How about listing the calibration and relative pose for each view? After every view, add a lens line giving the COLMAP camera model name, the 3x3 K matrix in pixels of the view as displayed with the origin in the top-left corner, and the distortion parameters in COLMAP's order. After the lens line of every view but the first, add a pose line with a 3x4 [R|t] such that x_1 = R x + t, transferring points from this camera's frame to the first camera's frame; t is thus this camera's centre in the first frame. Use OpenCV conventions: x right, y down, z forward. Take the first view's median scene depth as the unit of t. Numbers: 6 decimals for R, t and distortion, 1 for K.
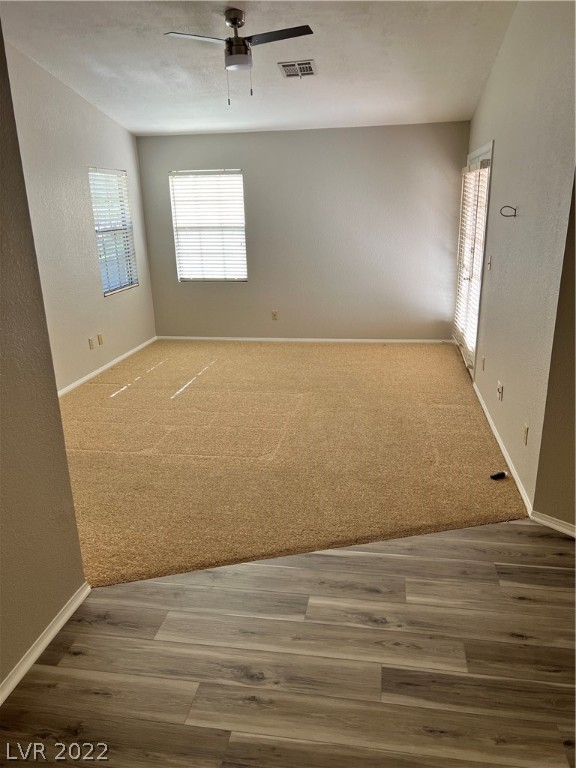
lens RADIAL K [[580.5, 0, 291.5], [0, 580.5, 381.5], [0, 0, 1]] dist [0.045848, -0.062468]
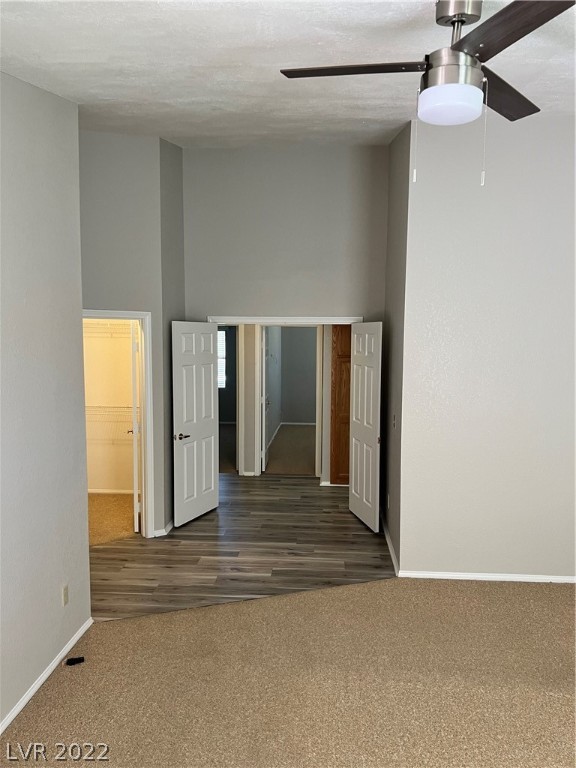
lens RADIAL K [[580.5, 0, 291.5], [0, 580.5, 381.5], [0, 0, 1]] dist [0.045848, -0.062468]
pose [[-0.994034, 0.023725, -0.106460, 0.076576], [-0.018229, 0.926190, 0.376617, -0.453744], [0.107538, 0.376311, -0.920231, 1.285811]]
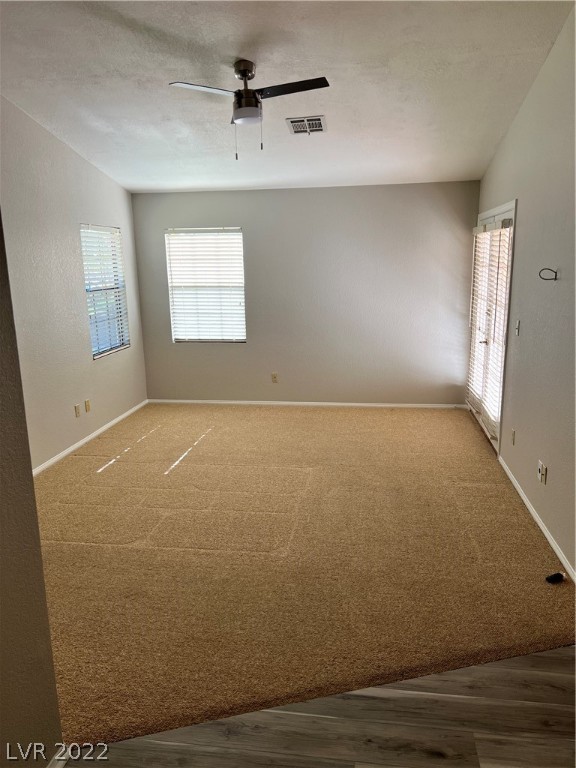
lens RADIAL K [[580.5, 0, 291.5], [0, 580.5, 381.5], [0, 0, 1]] dist [0.045848, -0.062468]
pose [[0.999699, 0.000555, 0.024509, -0.038620], [0.001672, 0.995875, -0.090718, -0.035310], [-0.024458, 0.090731, 0.995575, 0.098421]]
